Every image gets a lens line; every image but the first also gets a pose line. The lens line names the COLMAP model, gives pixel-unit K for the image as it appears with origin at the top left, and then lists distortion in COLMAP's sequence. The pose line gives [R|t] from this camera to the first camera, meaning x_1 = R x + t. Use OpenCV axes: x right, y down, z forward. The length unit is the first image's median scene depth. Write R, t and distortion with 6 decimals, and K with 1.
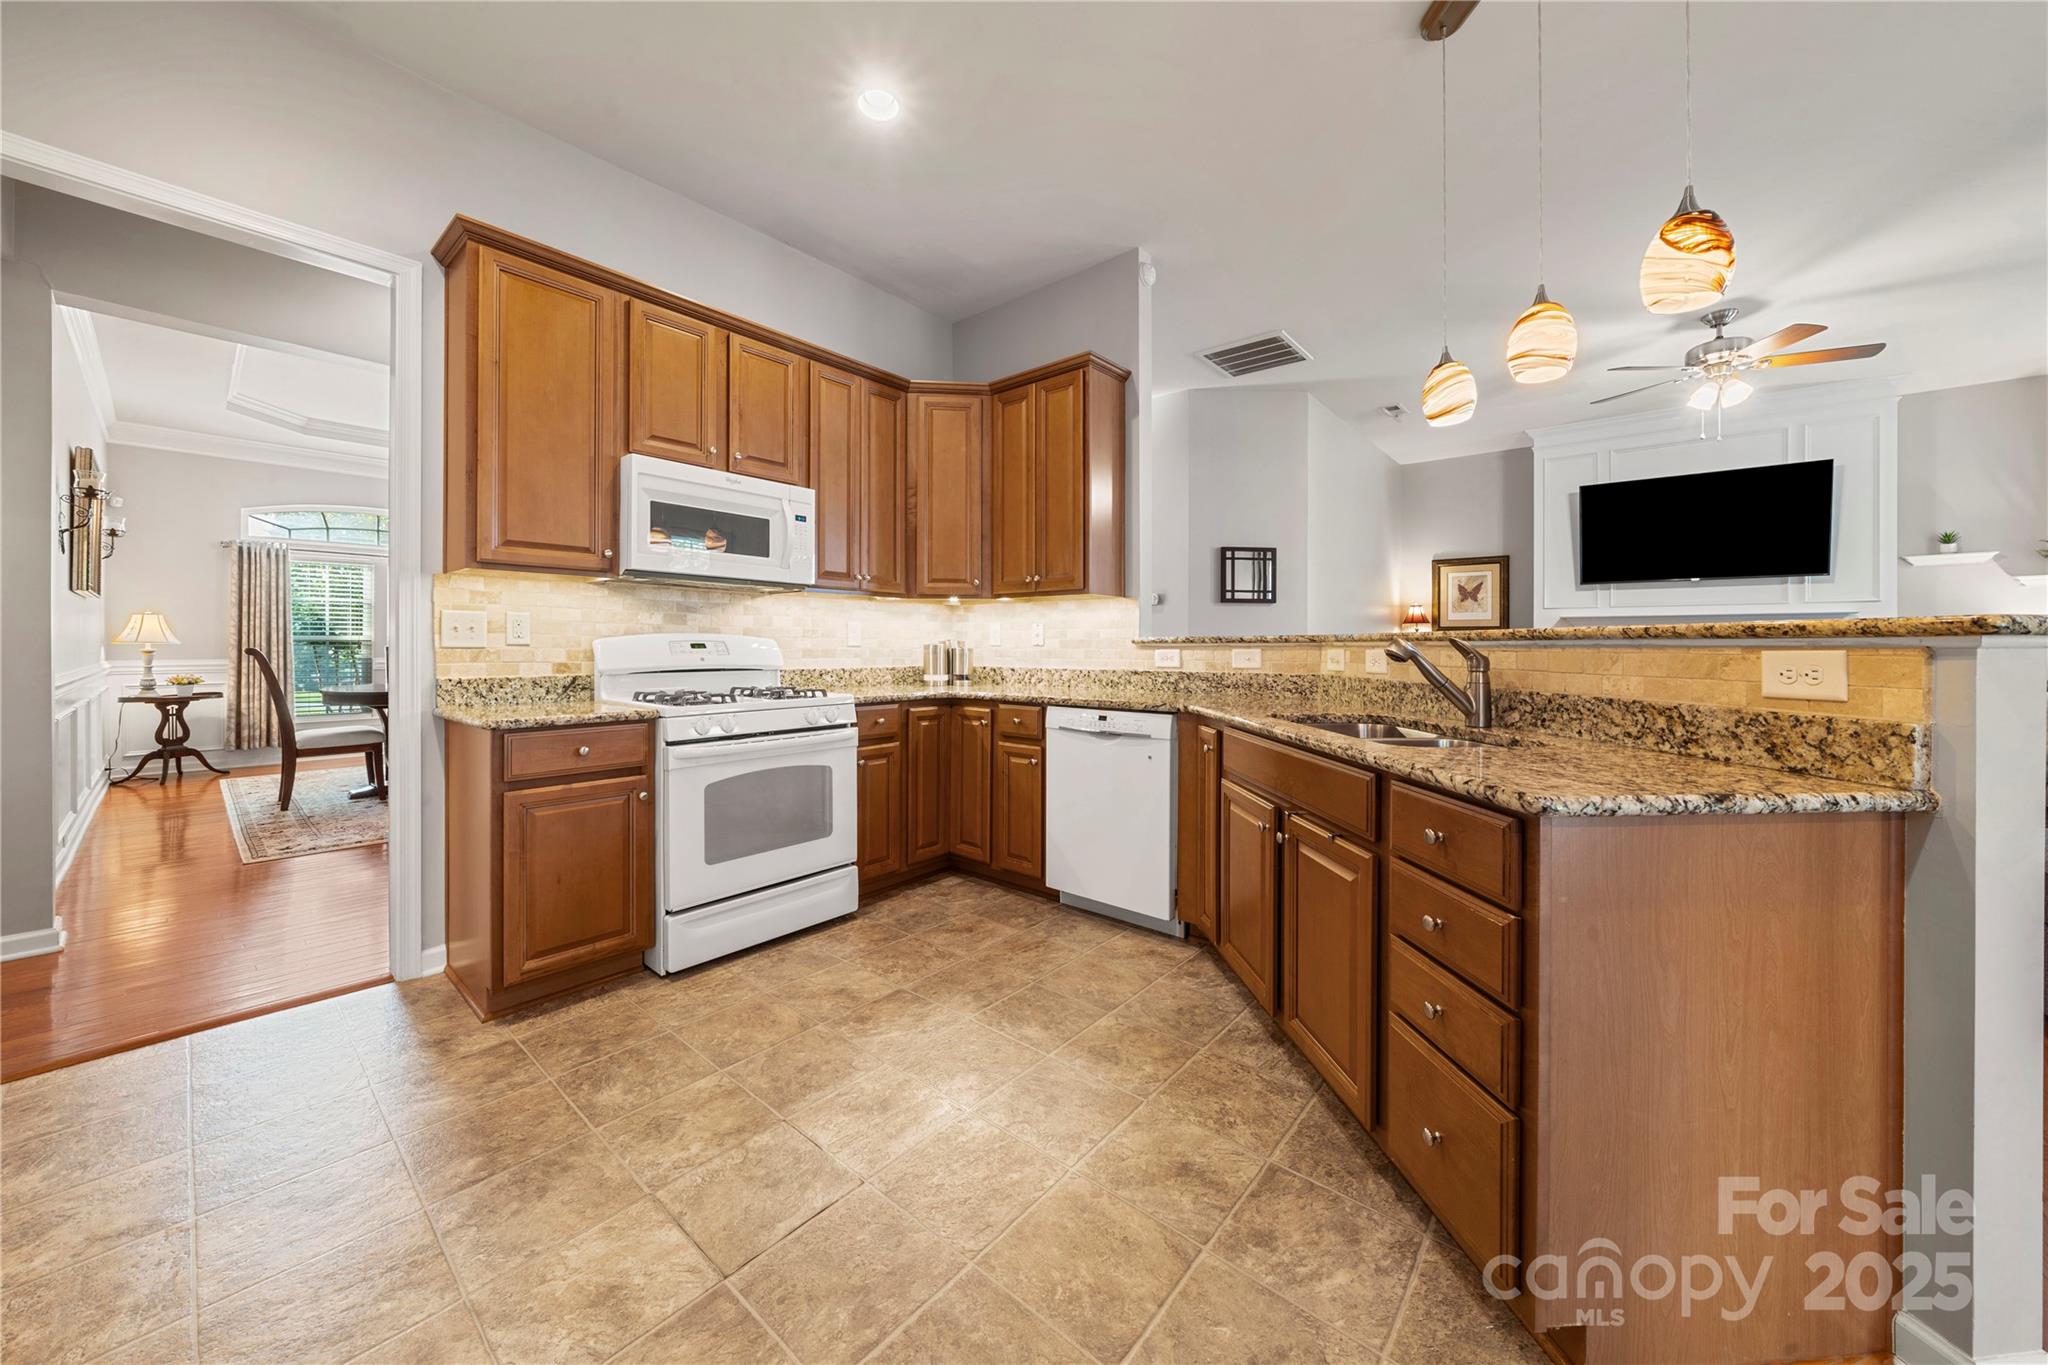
lens RADIAL K [[717.4, 0, 1018.0], [0, 717.4, 646.8], [0, 0, 1]] dist [-0.002397, -0.000164]
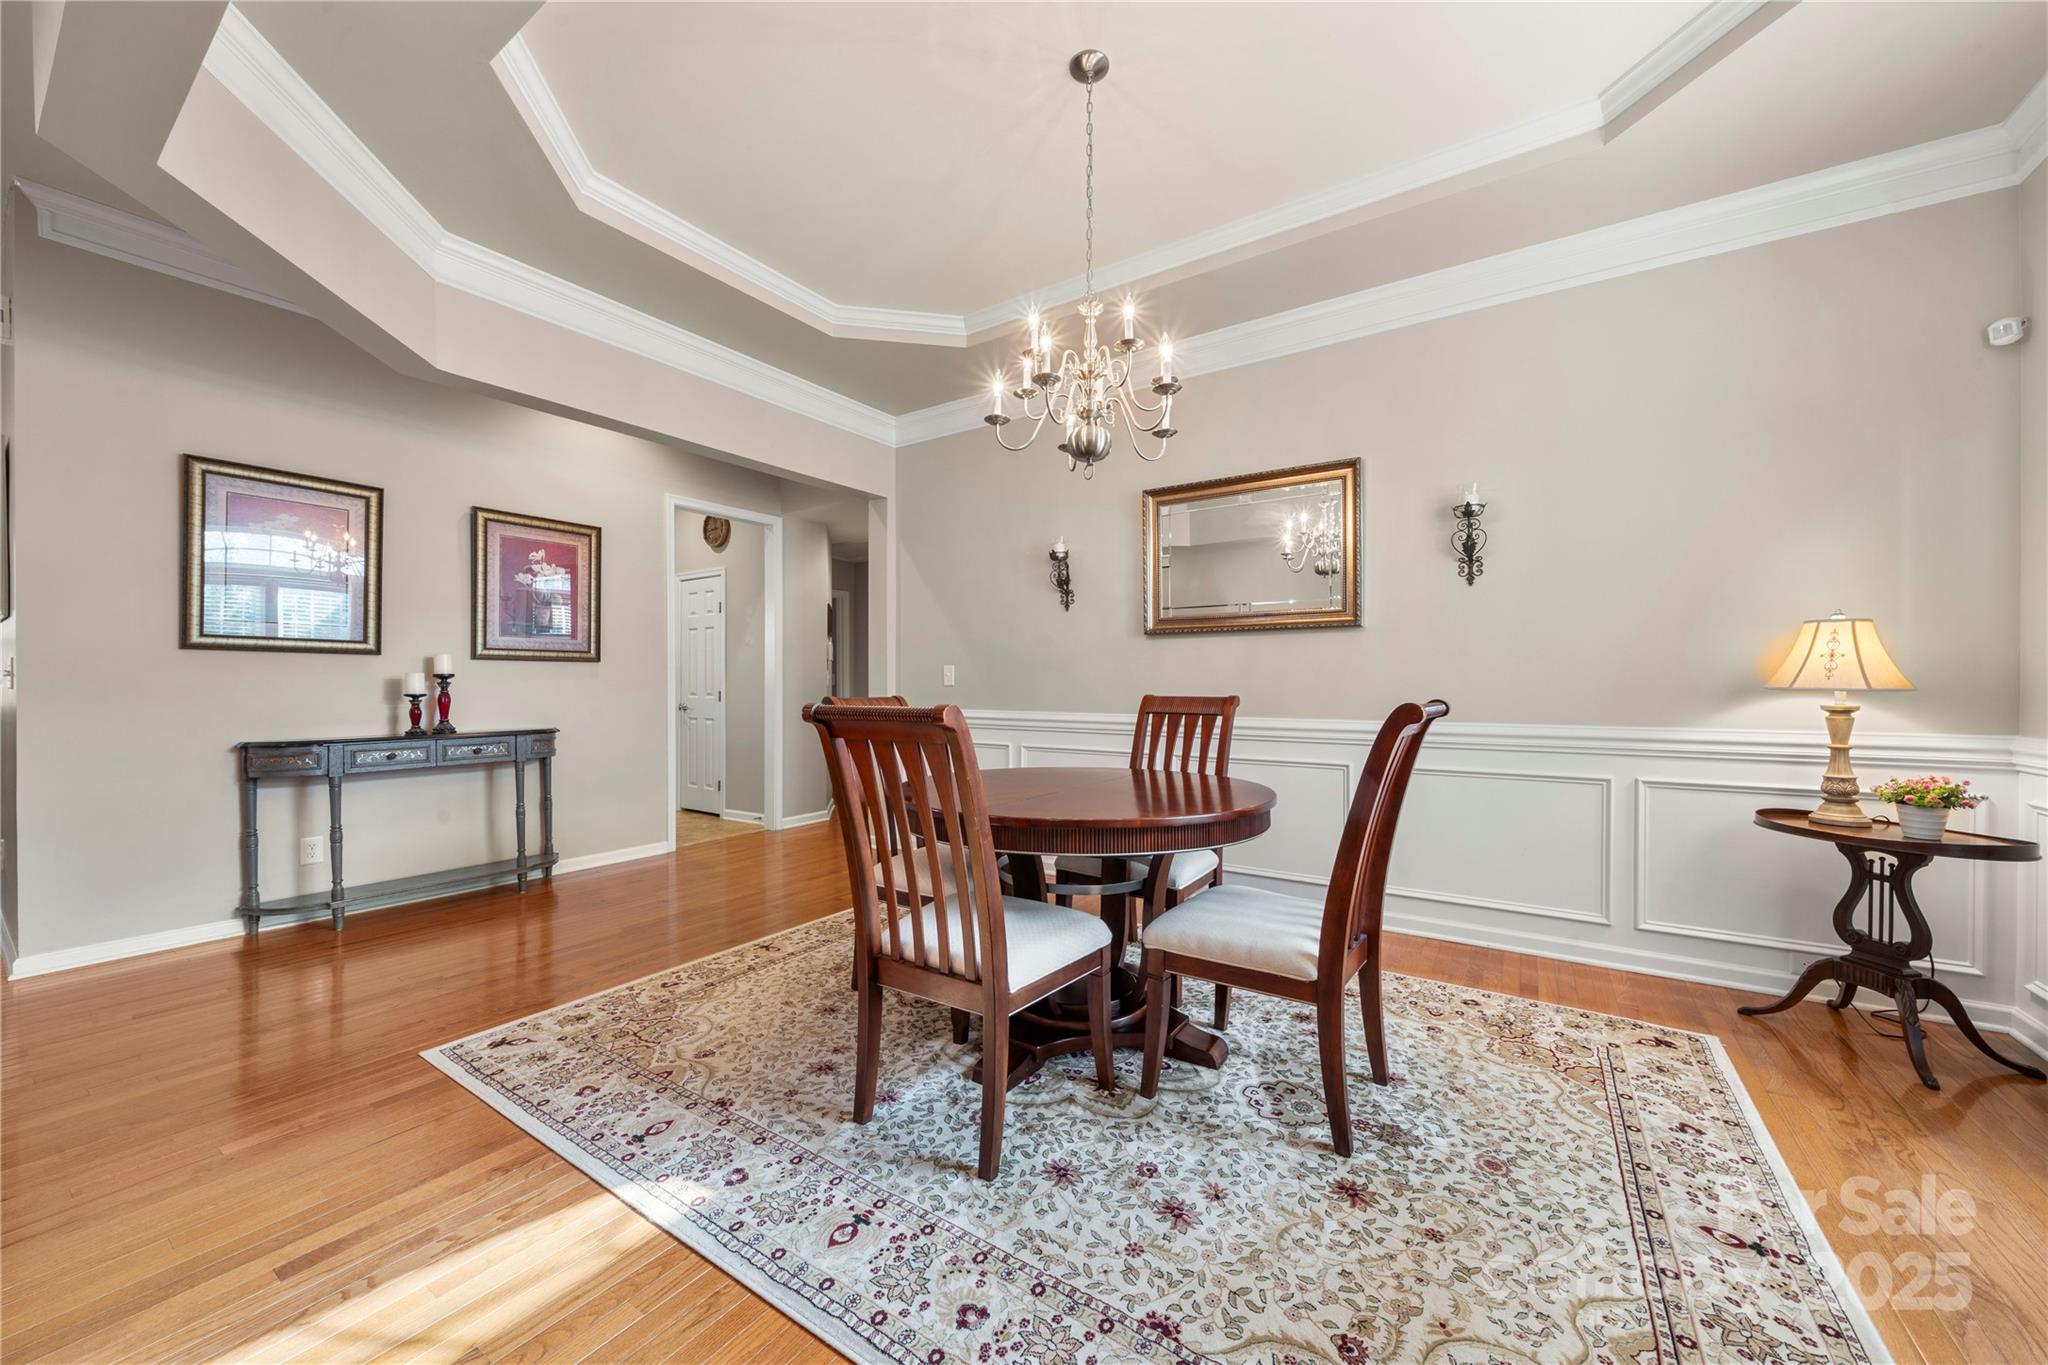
lens RADIAL K [[754.1, 0, 1019.8], [0, 754.1, 684.4], [0, 0, 1]] dist [-0.001344, -0.000186]
pose [[-0.993682, -0.003667, -0.112171, -1.185873], [-0.004021, 0.999988, 0.002934, -0.013791], [0.112159, 0.003367, -0.993685, 2.362614]]
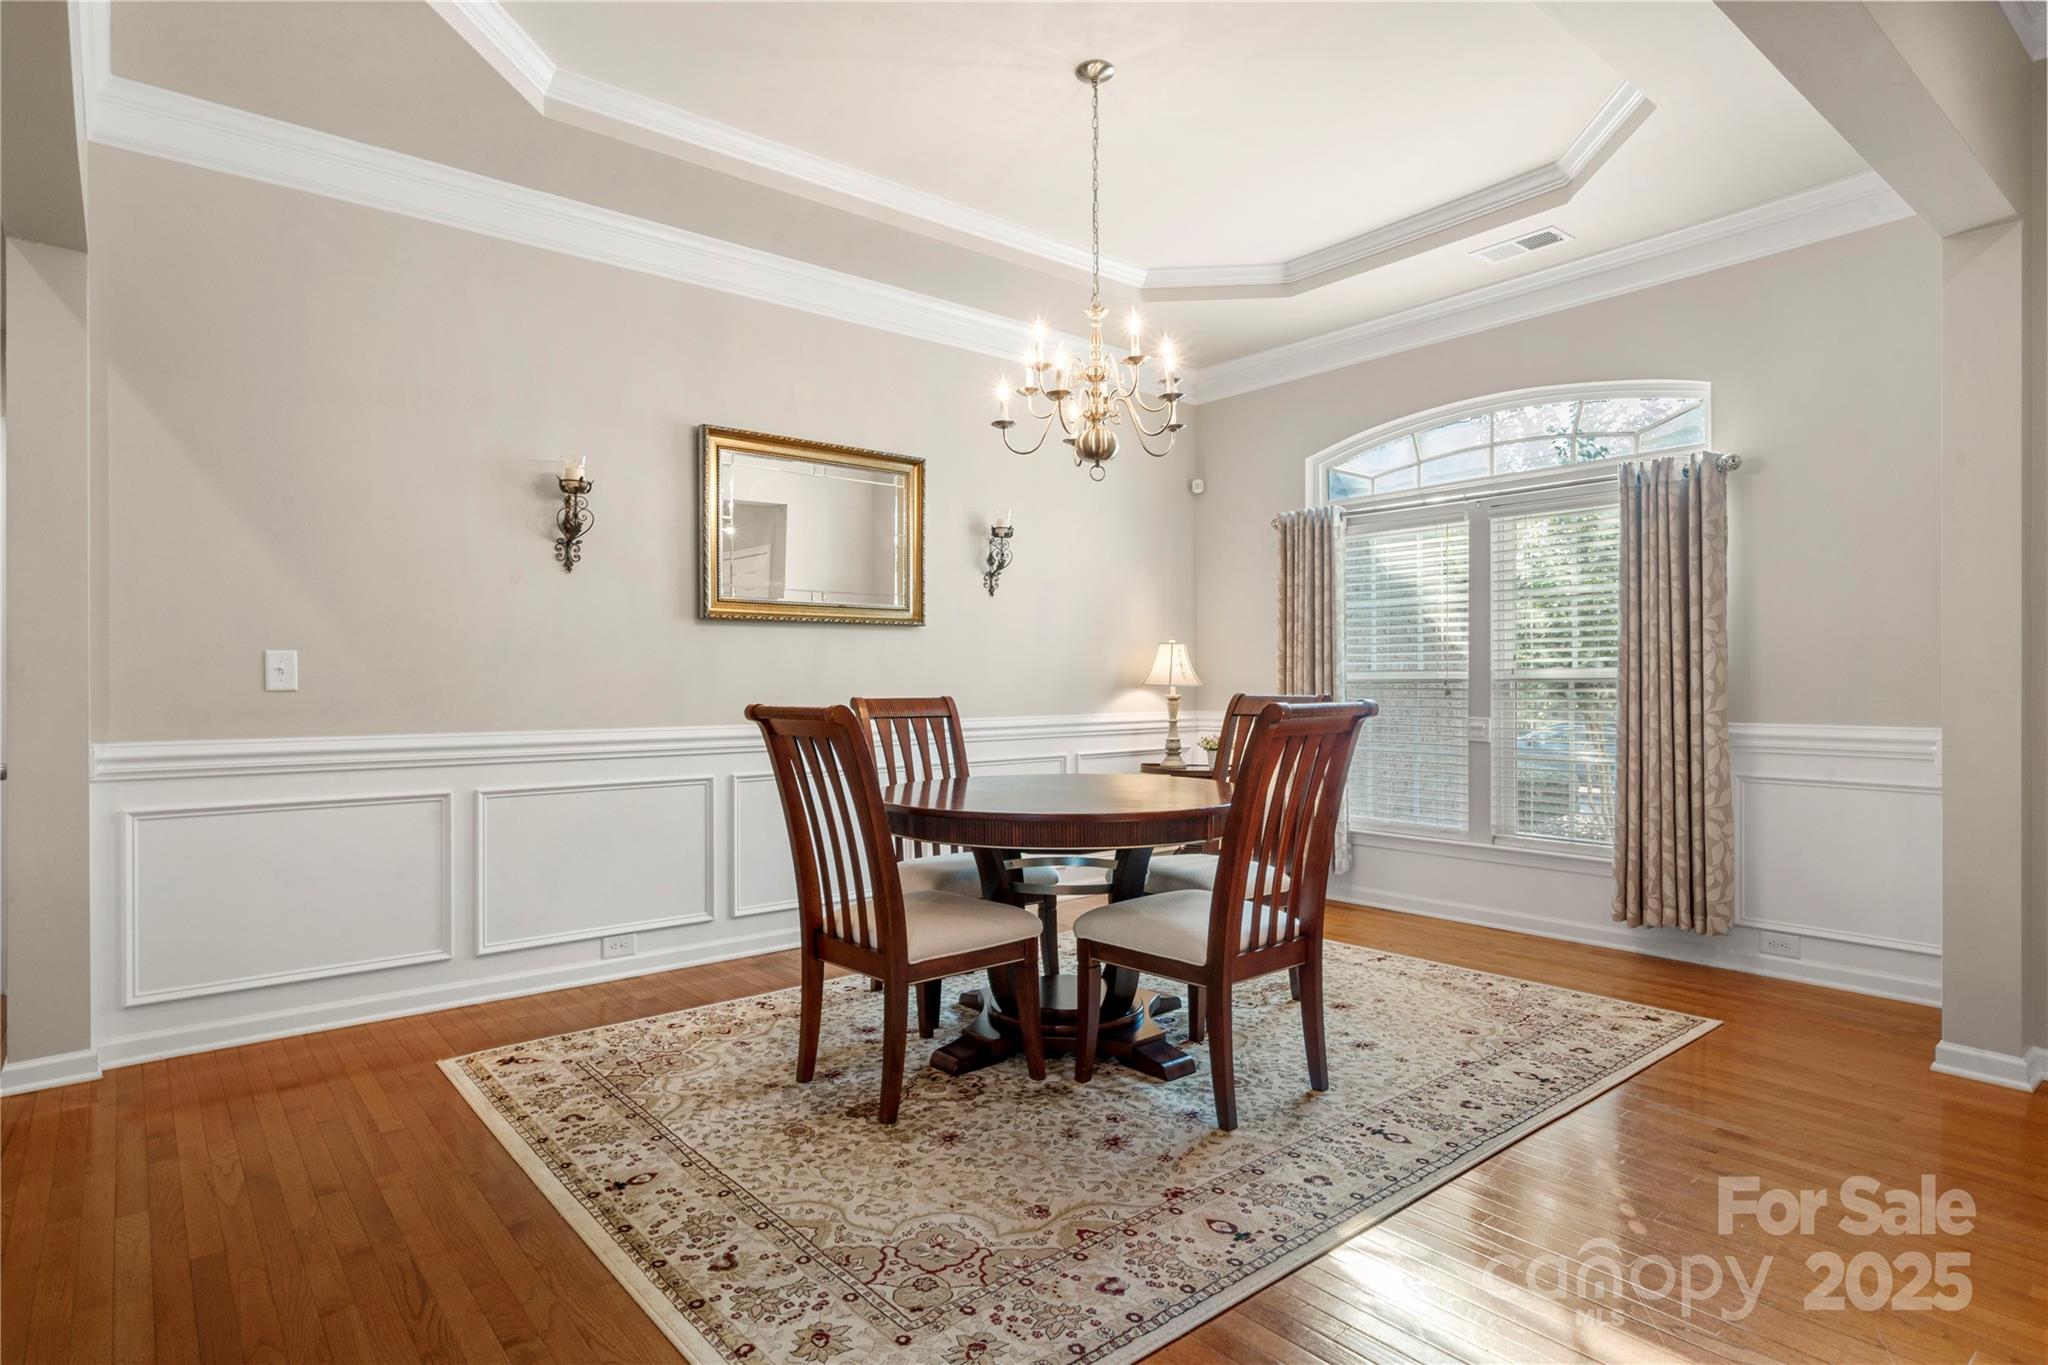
lens RADIAL K [[1086.6, 0, 1011.4], [0, 1086.6, 682.9], [0, 0, 1]] dist [0.002057, -0.000274]
pose [[-0.175548, -0.000534, -0.984471, -0.296989], [0.000198, 1.000000, -0.000578, -0.013563], [0.984471, -0.000296, -0.175547, 1.761369]]
